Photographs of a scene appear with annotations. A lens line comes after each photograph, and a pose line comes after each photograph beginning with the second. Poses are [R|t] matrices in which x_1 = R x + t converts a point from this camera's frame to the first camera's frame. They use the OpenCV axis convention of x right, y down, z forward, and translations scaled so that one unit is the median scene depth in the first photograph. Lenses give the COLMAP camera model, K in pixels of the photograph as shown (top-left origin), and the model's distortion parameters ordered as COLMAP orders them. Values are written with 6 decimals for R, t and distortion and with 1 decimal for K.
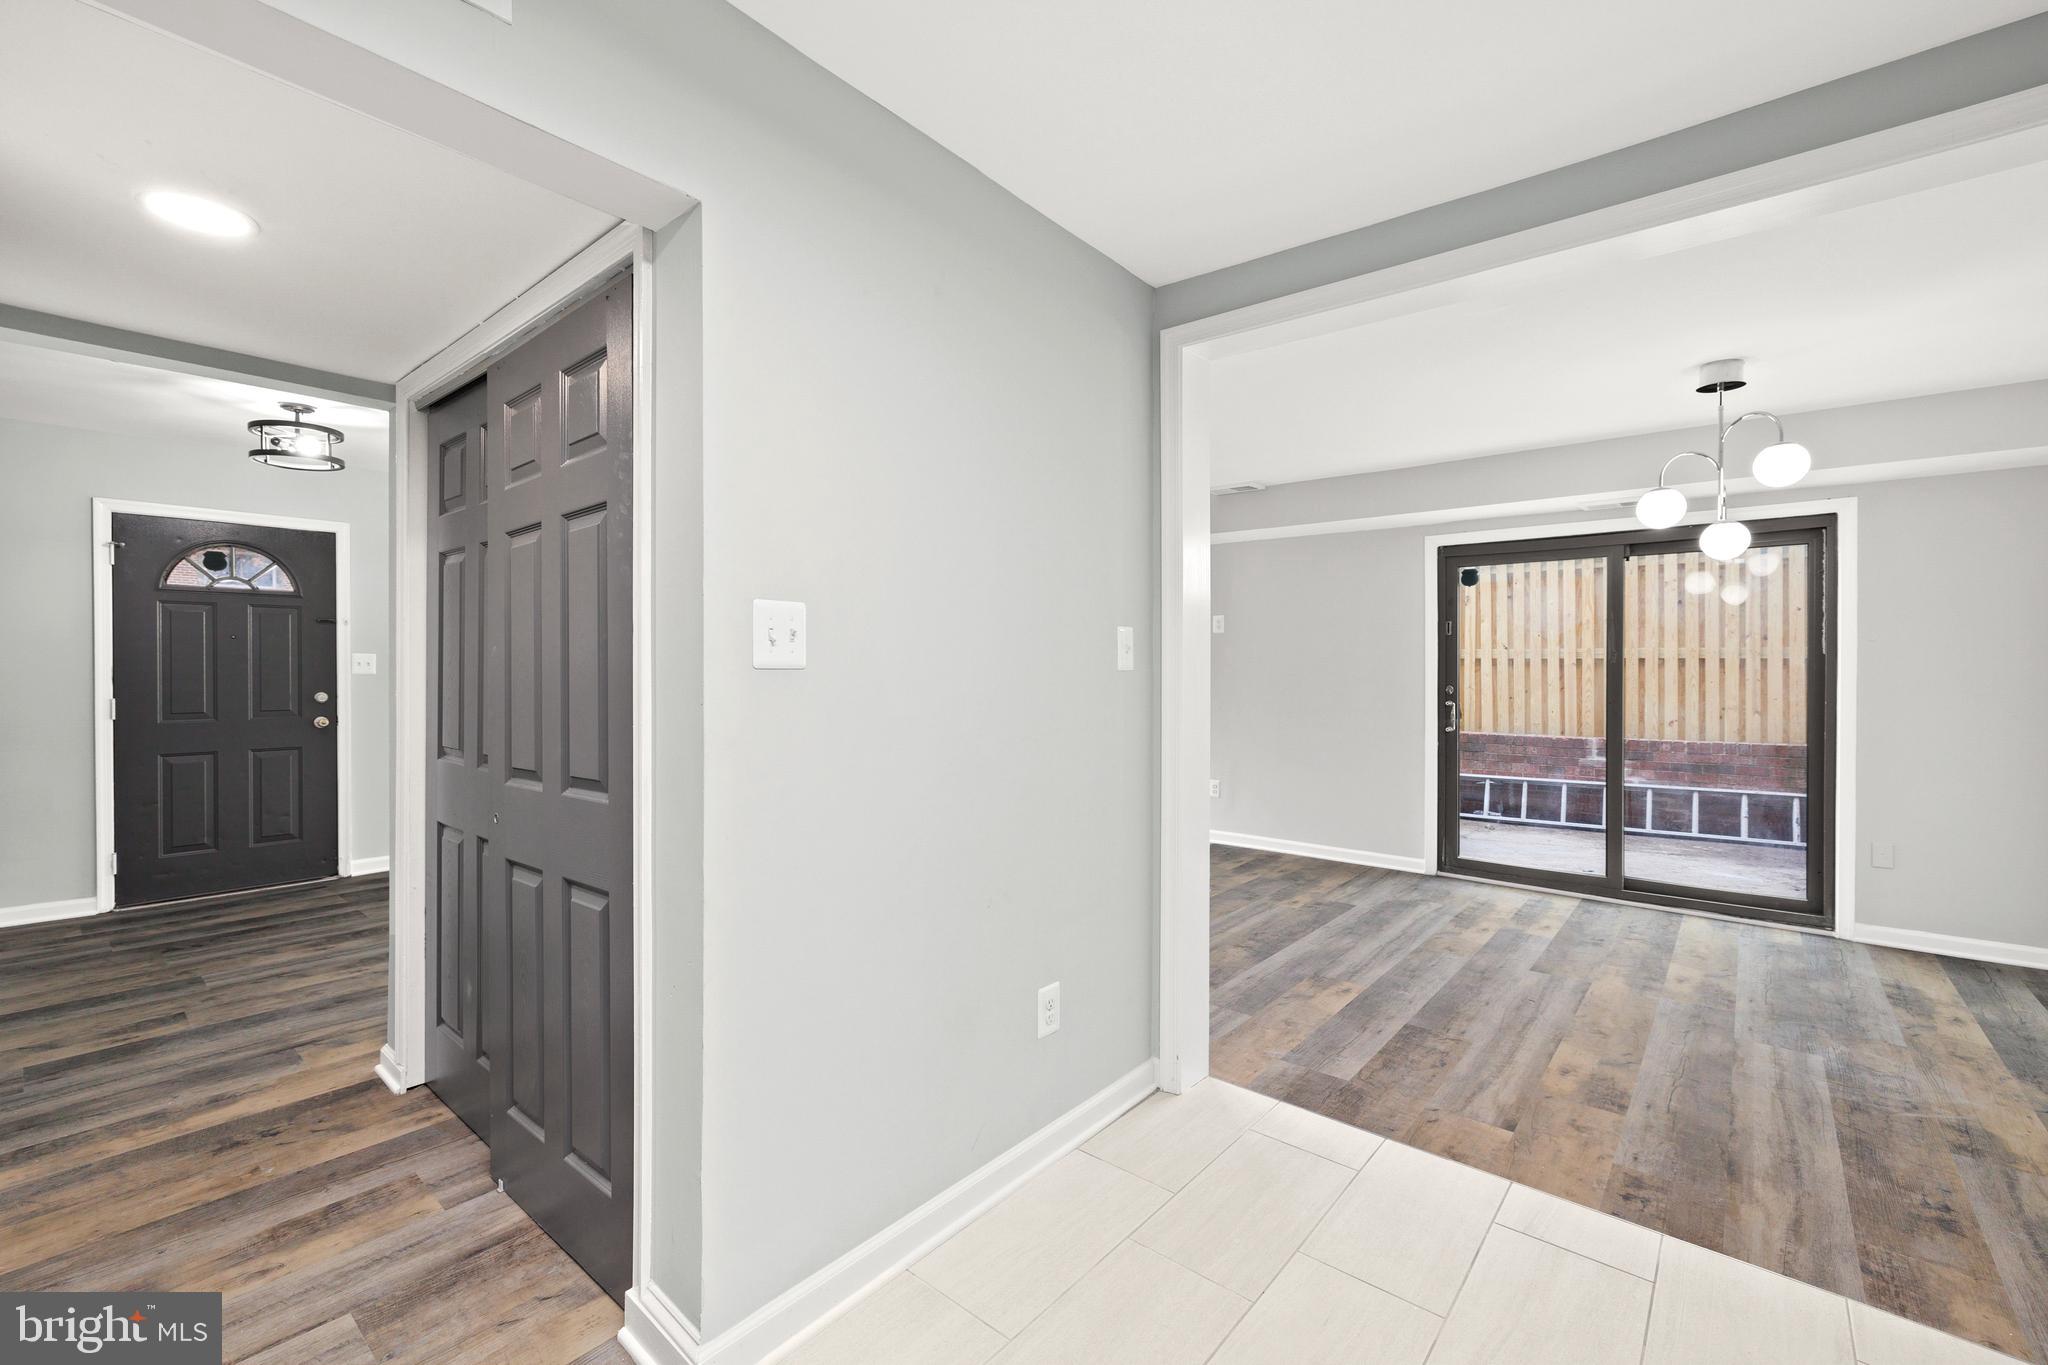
lens RADIAL K [[868.9, 0, 1018.0], [0, 868.9, 679.3], [0, 0, 1]] dist [-0.002733, -0.000833]
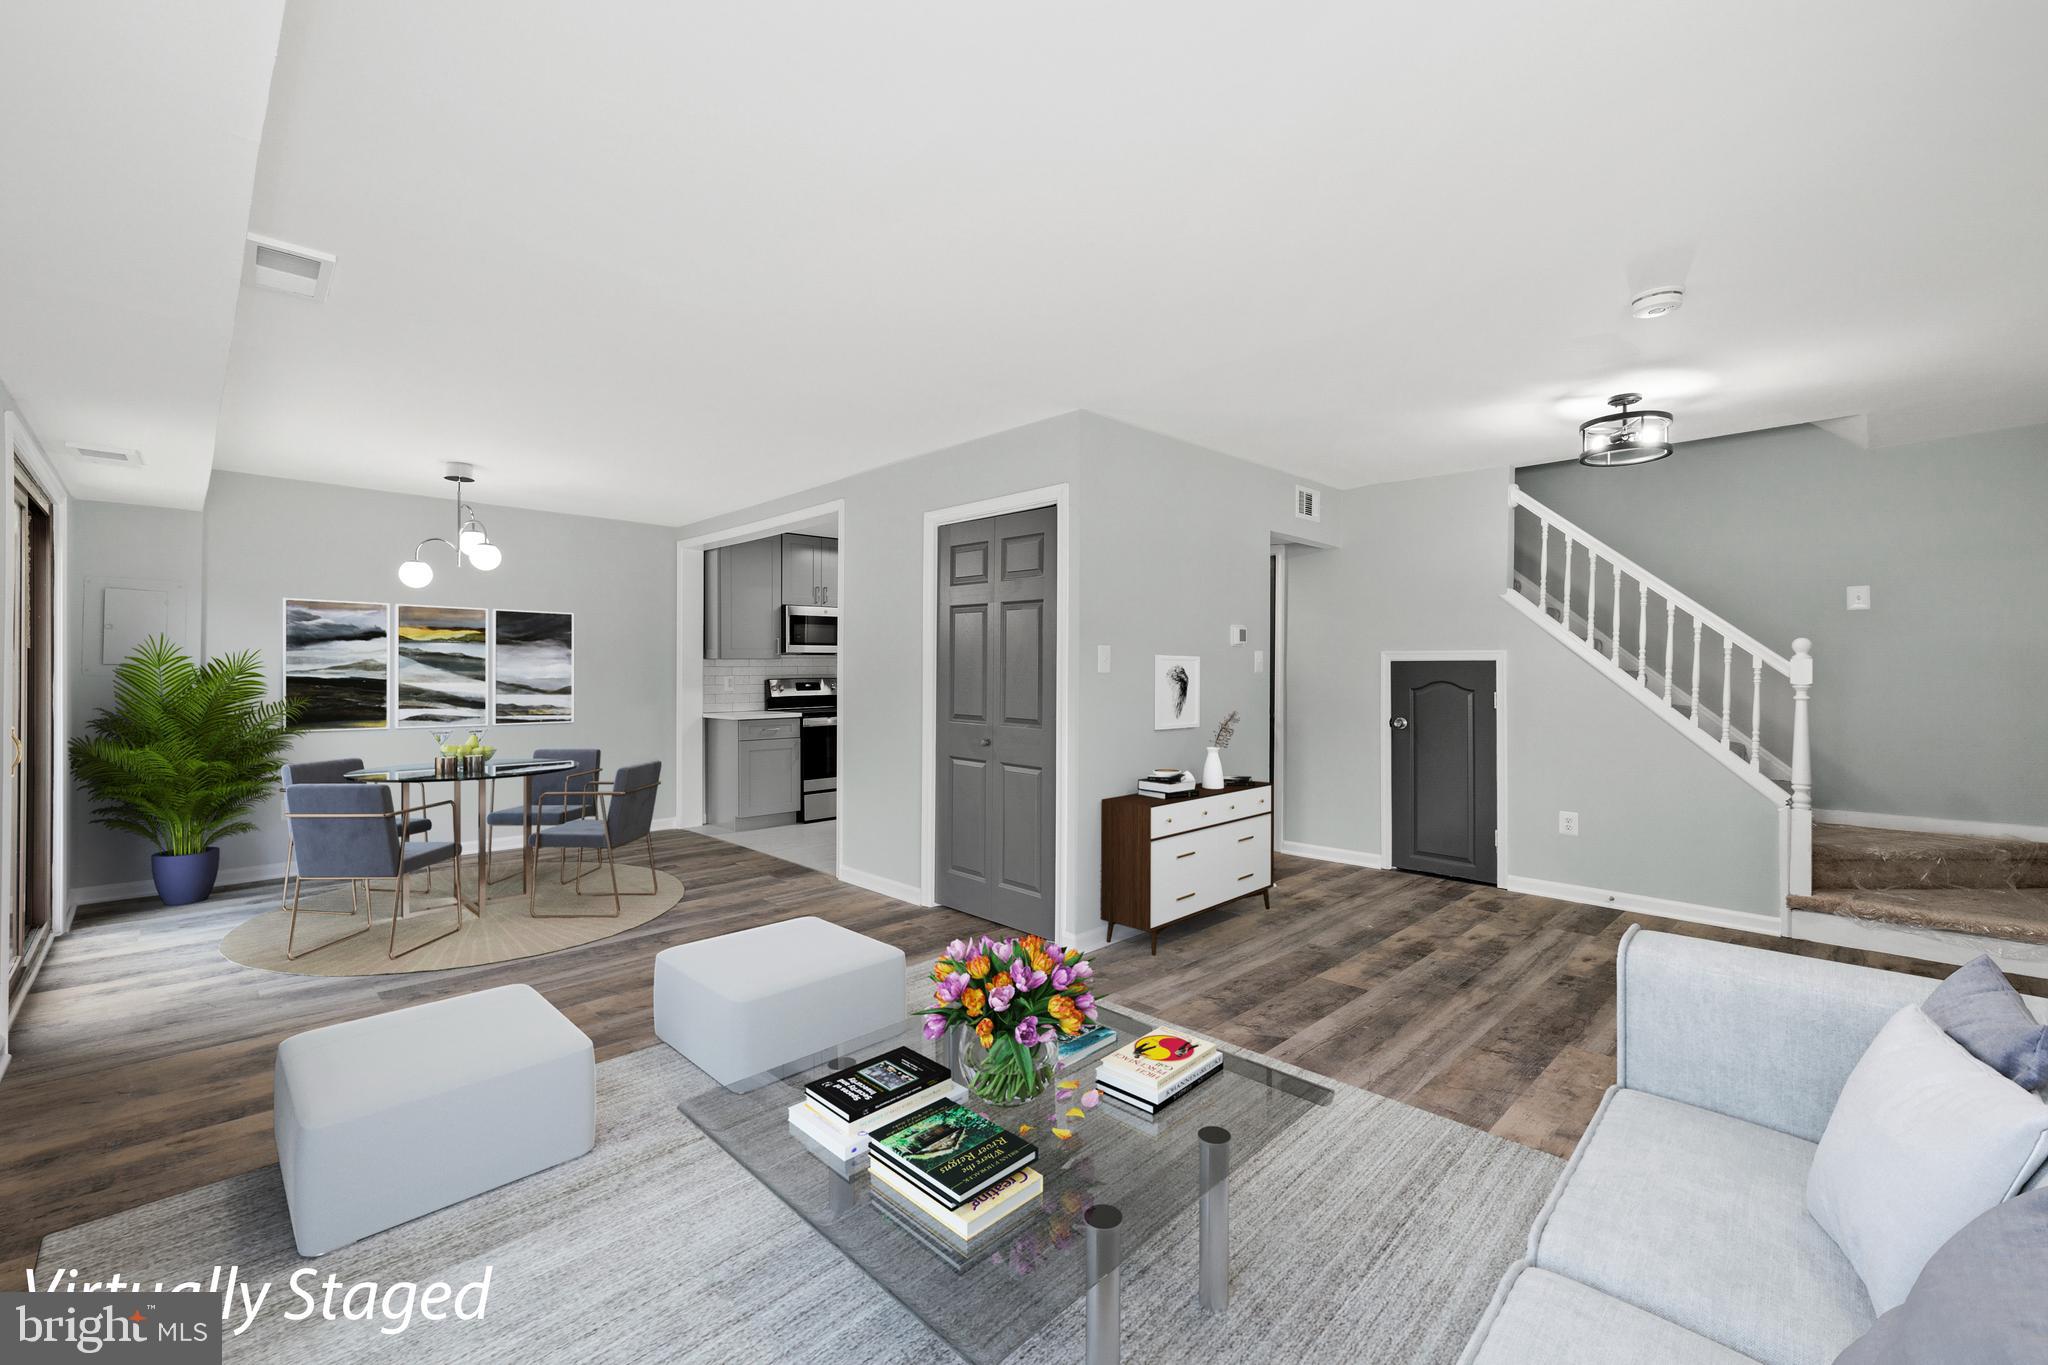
lens RADIAL K [[868.9, 0, 1031.5], [0, 868.9, 667.0], [0, 0, 1]] dist [-0.002733, -0.000833]
pose [[-0.997382, -0.005451, 0.072108, -0.247848], [-0.004599, 0.999918, 0.011972, -0.026003], [-0.072167, 0.011609, -0.997325, 2.019105]]
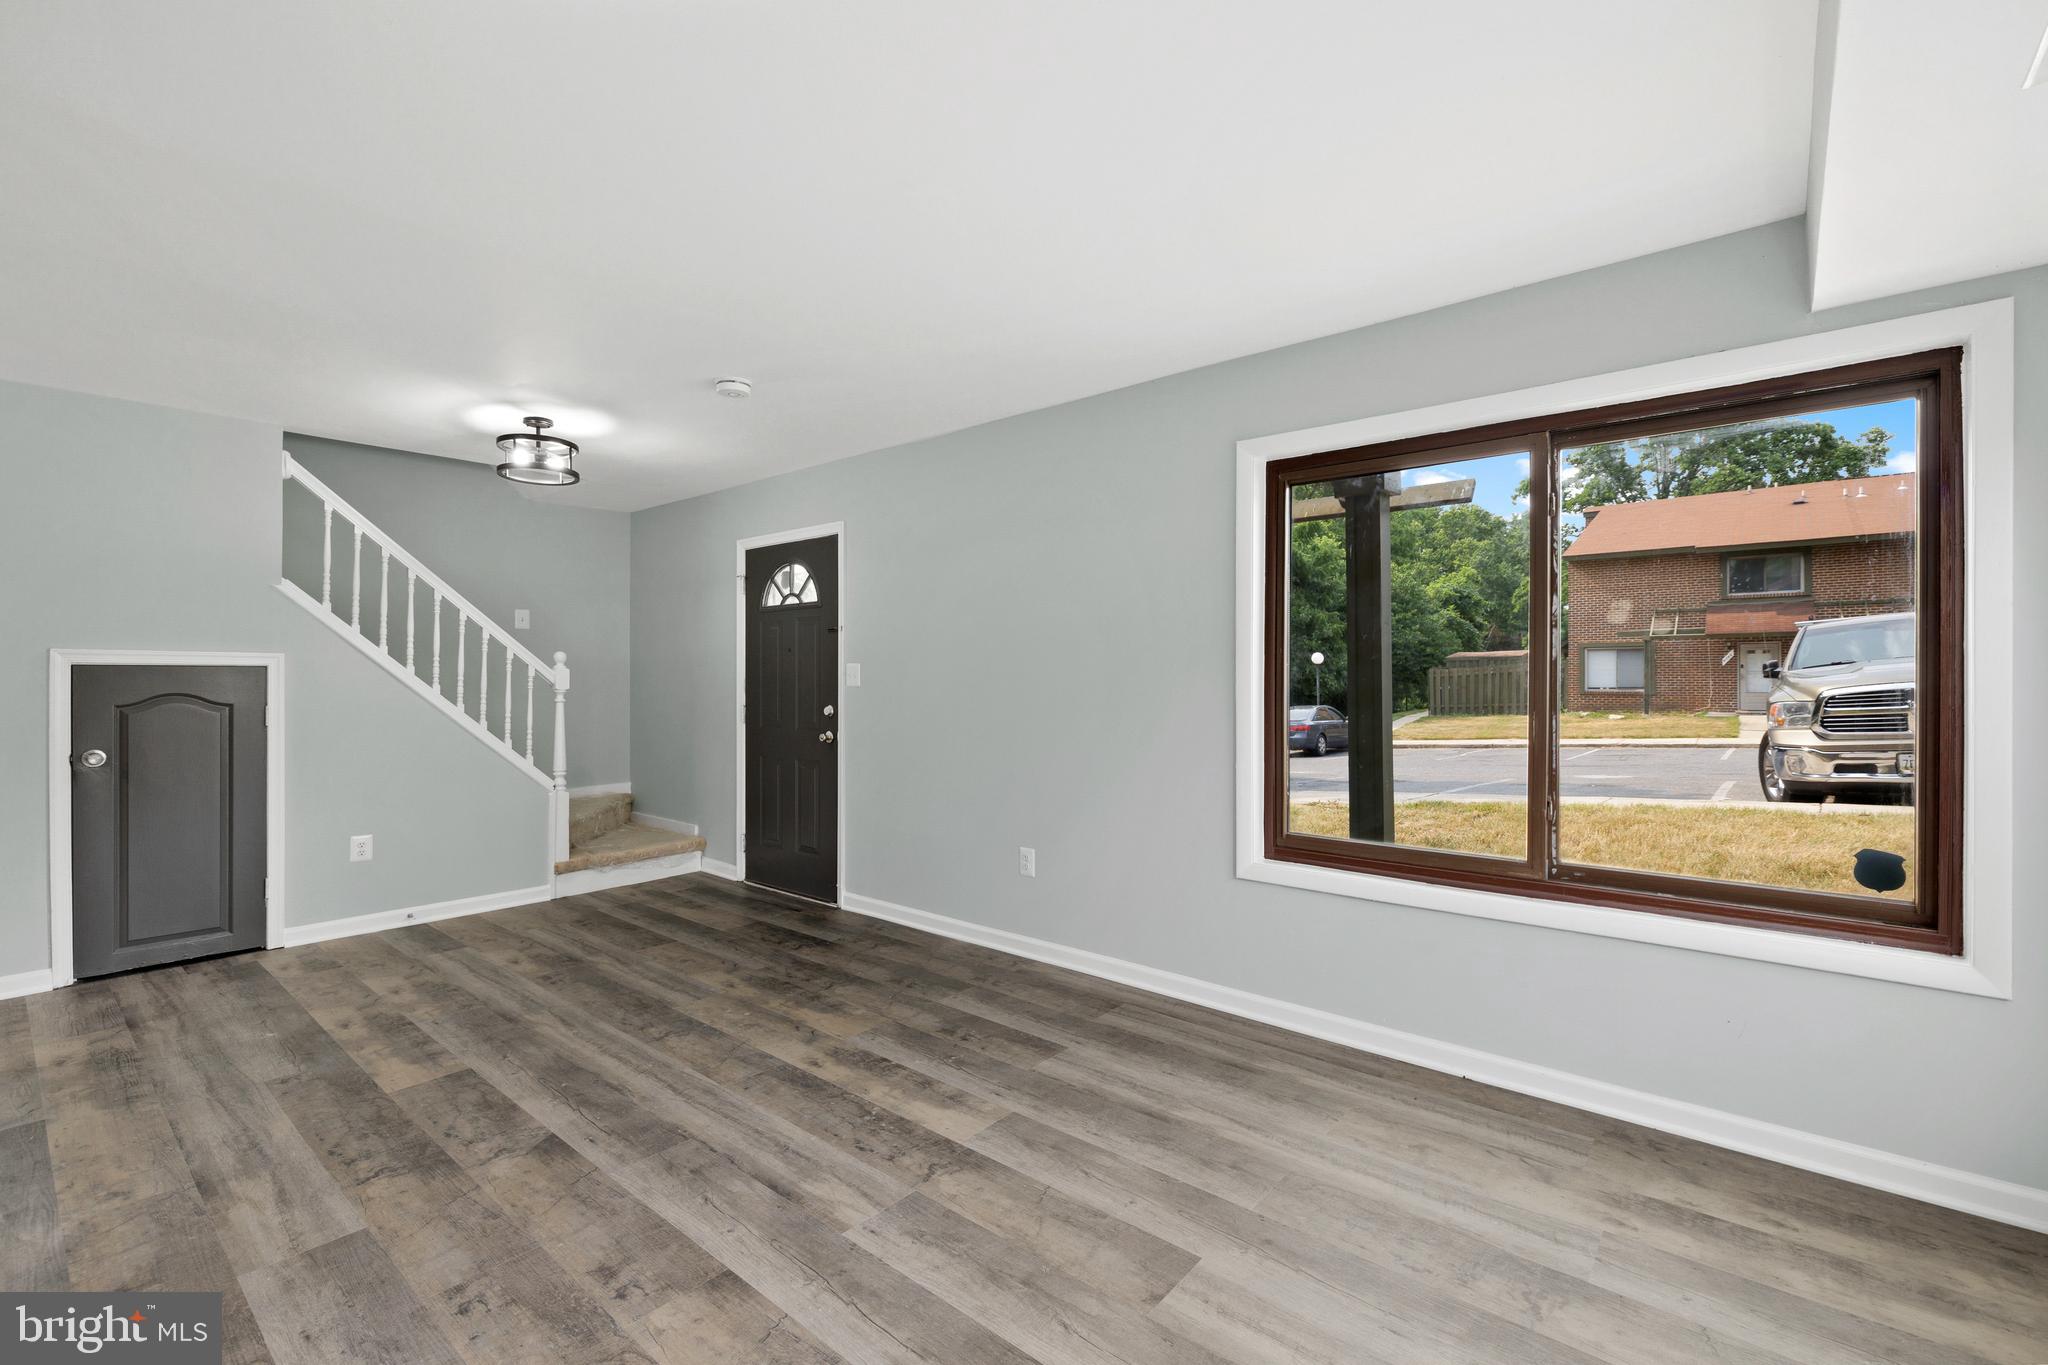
lens RADIAL K [[868.9, 0, 1019.3], [0, 868.9, 691.7], [0, 0, 1]] dist [-0.002733, -0.000833]
pose [[0.020444, 0.011795, -0.999721, 0.202815], [-0.014452, 0.999829, 0.011501, -0.018009], [0.999687, 0.014212, 0.020611, 1.557549]]
